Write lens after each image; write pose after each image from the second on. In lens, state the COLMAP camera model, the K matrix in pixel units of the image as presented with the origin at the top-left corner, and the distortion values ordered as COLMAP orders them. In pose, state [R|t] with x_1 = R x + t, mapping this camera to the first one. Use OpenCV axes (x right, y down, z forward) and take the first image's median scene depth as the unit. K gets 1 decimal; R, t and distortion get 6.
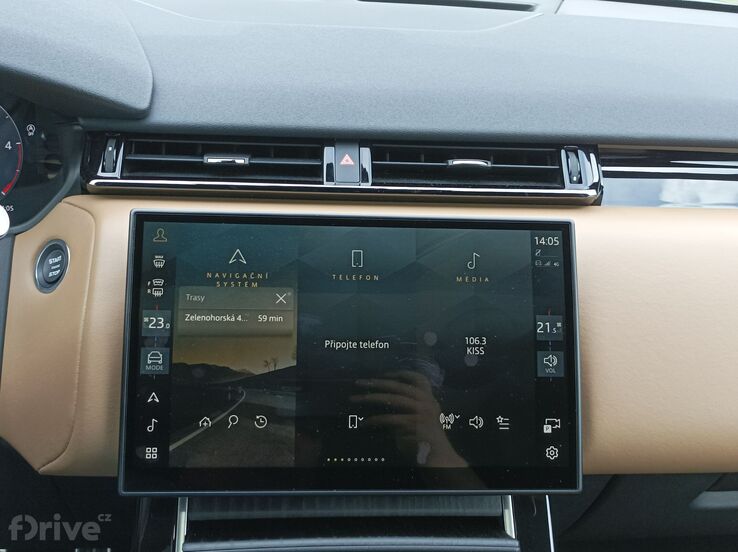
lens RADIAL K [[849.5, 0, 369.0], [0, 849.5, 276.0], [0, 0, 1]] dist [0.008182, -0.025707]
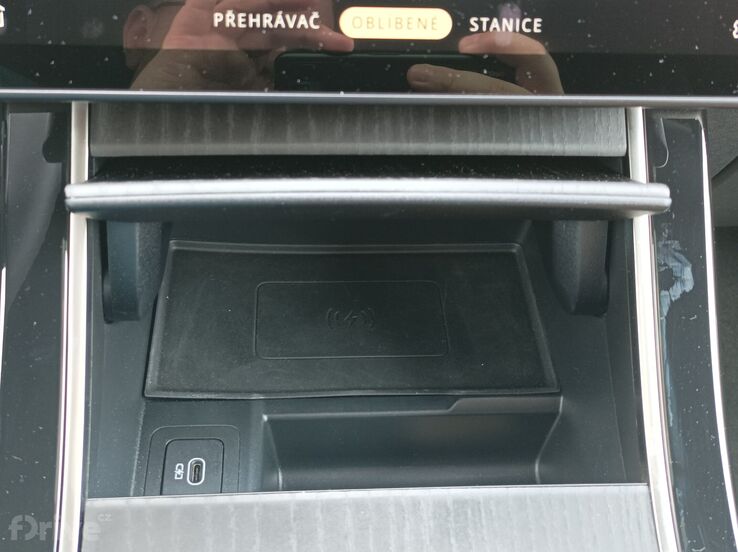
lens RADIAL K [[849.5, 0, 369.0], [0, 849.5, 276.0], [0, 0, 1]] dist [0.008182, -0.025707]
pose [[0.999939, 0.004062, -0.010269, -0.014782], [-0.000653, 0.949995, 0.312264, 0.168586], [0.011024, -0.312239, 0.949940, 0.391407]]
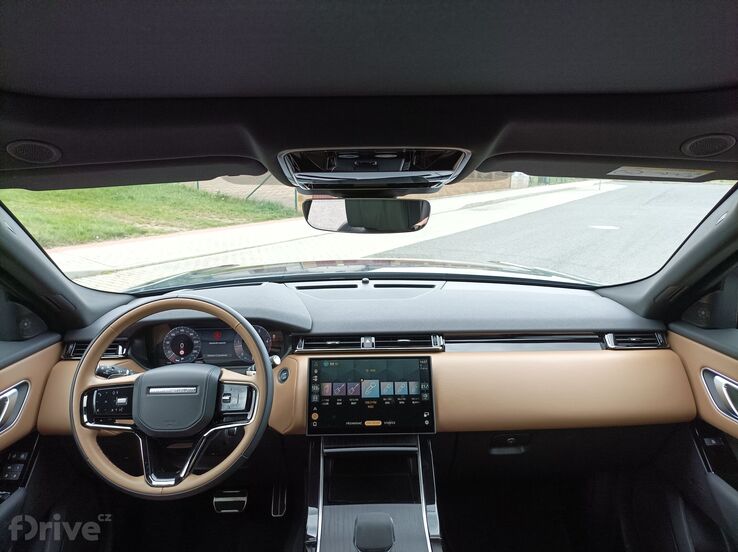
lens RADIAL K [[497.6, 0, 369.0], [0, 497.6, 276.0], [0, 0, 1]] dist [0.019543, -0.002688]
pose [[0.996366, -0.052160, -0.067330, 0.133223], [0.032922, 0.964951, -0.260357, 0.138445], [0.078551, 0.257194, 0.963162, -1.045716]]
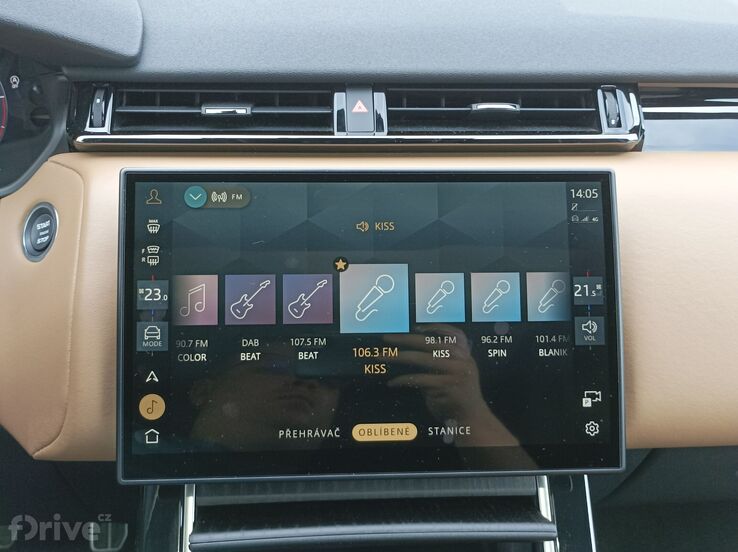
lens RADIAL K [[849.5, 0, 369.0], [0, 849.5, 276.0], [0, 0, 1]] dist [0.008182, -0.025707]
pose [[0.999566, -0.019575, -0.022013, 0.000467], [0.020965, 0.997678, 0.064793, -0.016312], [0.020693, -0.065226, 0.997656, 0.090975]]
